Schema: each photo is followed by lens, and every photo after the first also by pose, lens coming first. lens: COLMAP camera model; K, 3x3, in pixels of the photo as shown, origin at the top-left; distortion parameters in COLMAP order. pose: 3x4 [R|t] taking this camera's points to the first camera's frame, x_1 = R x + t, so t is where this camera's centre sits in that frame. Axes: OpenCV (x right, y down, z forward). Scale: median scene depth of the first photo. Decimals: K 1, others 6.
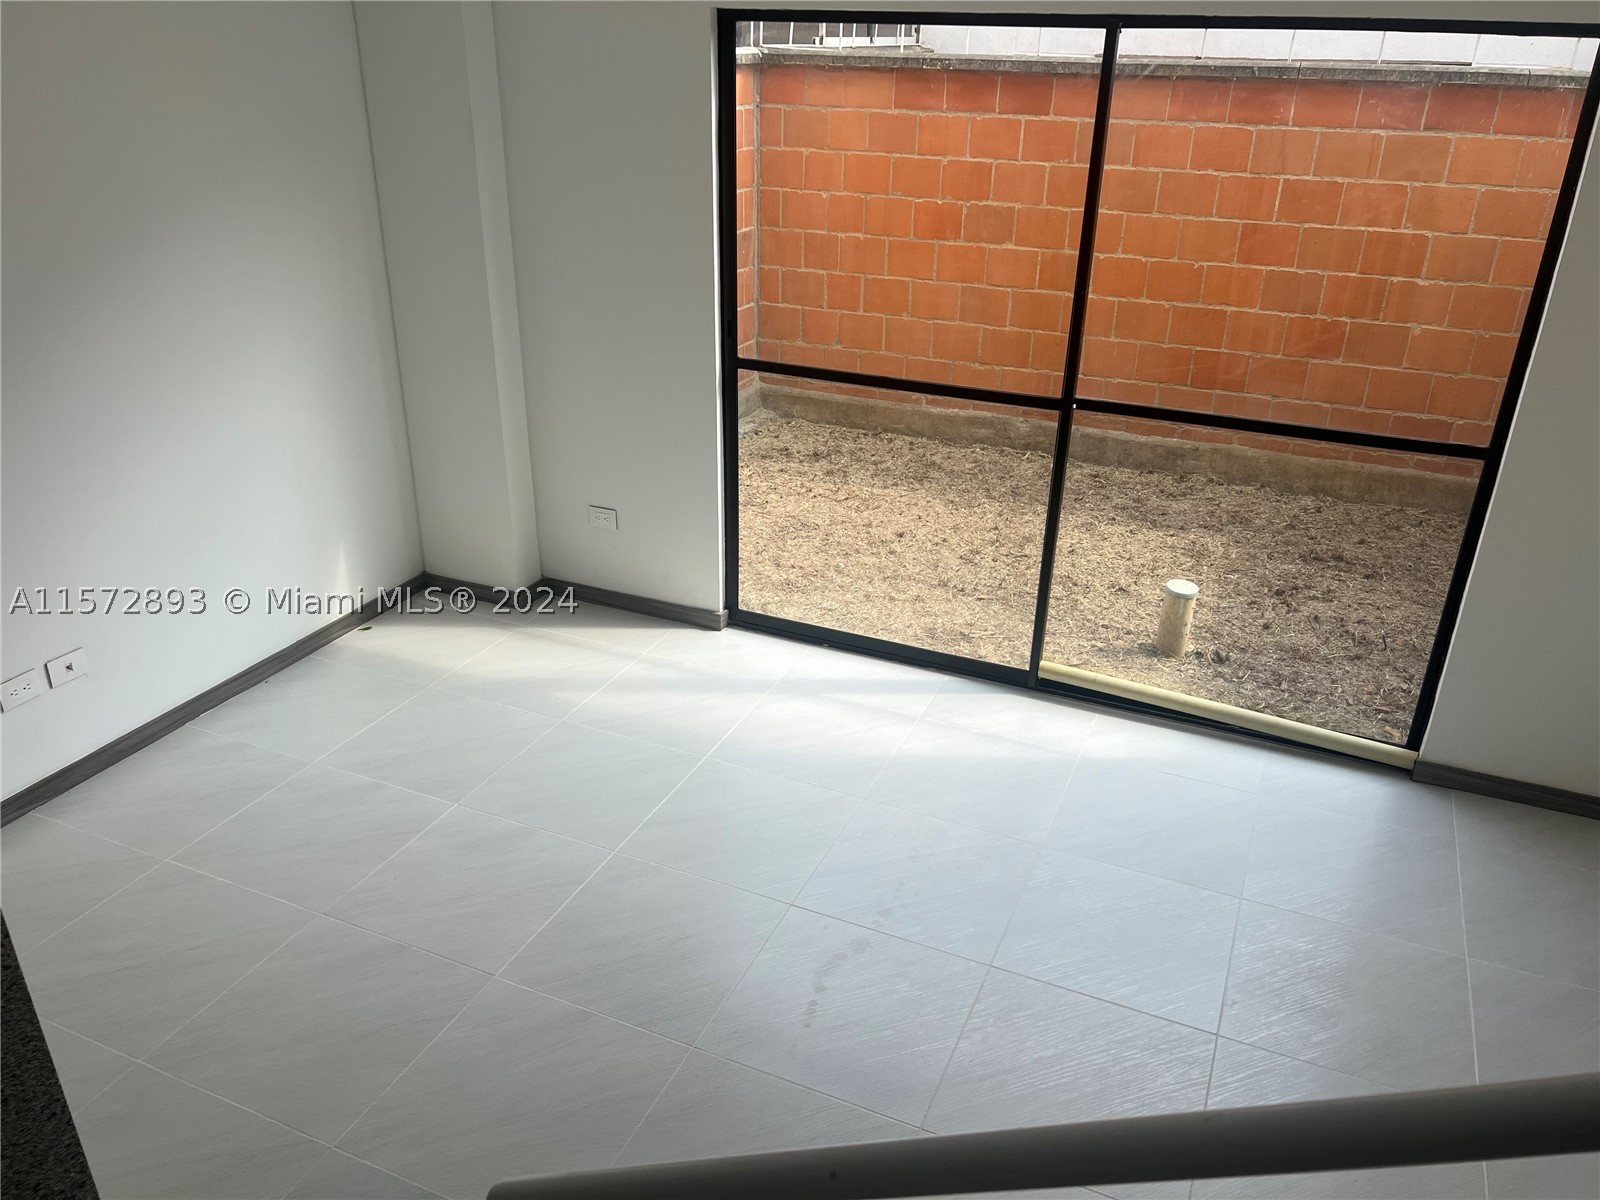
lens RADIAL K [[1212.2, 0, 797.5], [0, 1212.2, 604.2], [0, 0, 1]] dist [0.069691, -0.074410]
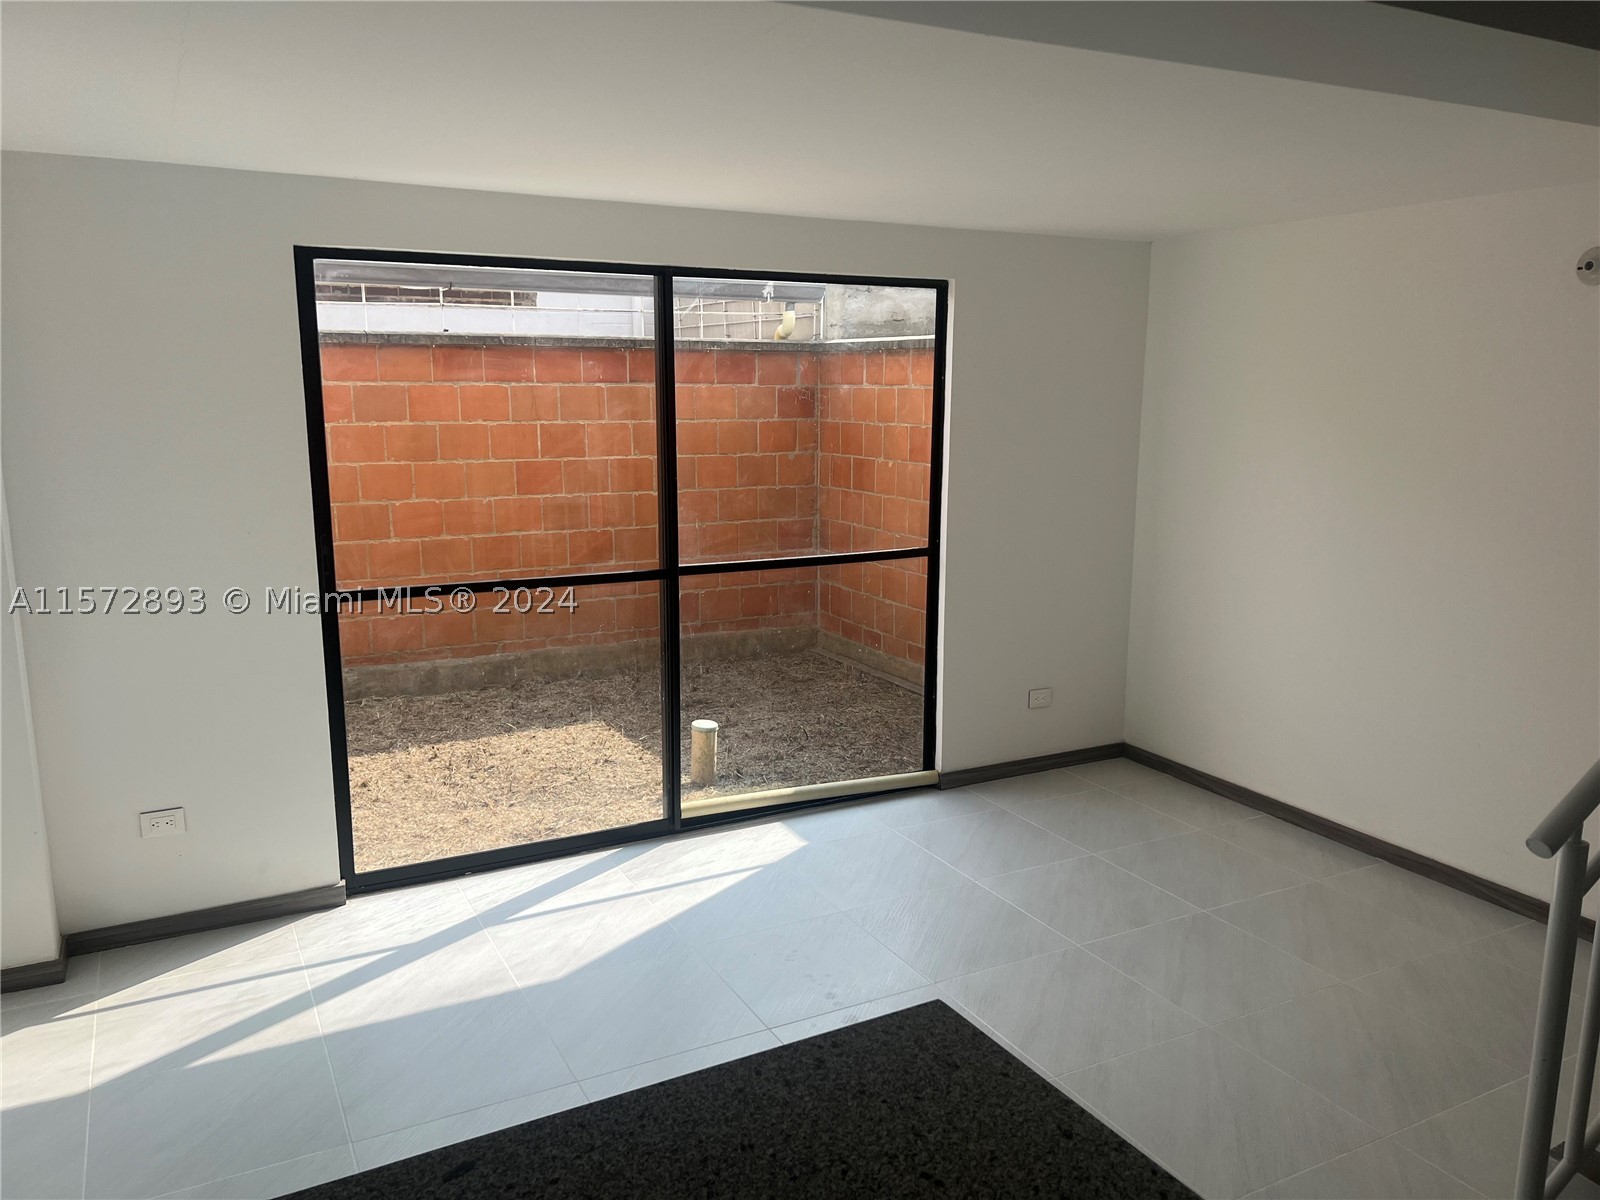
lens RADIAL K [[1212.2, 0, 802.0], [0, 1212.2, 614.0], [0, 0, 1]] dist [0.069691, -0.074410]
pose [[0.620744, -0.169532, 0.765464, -0.392282], [0.341139, 0.937476, -0.069014, -0.000681], [-0.705904, 0.303969, 0.639767, 0.109239]]
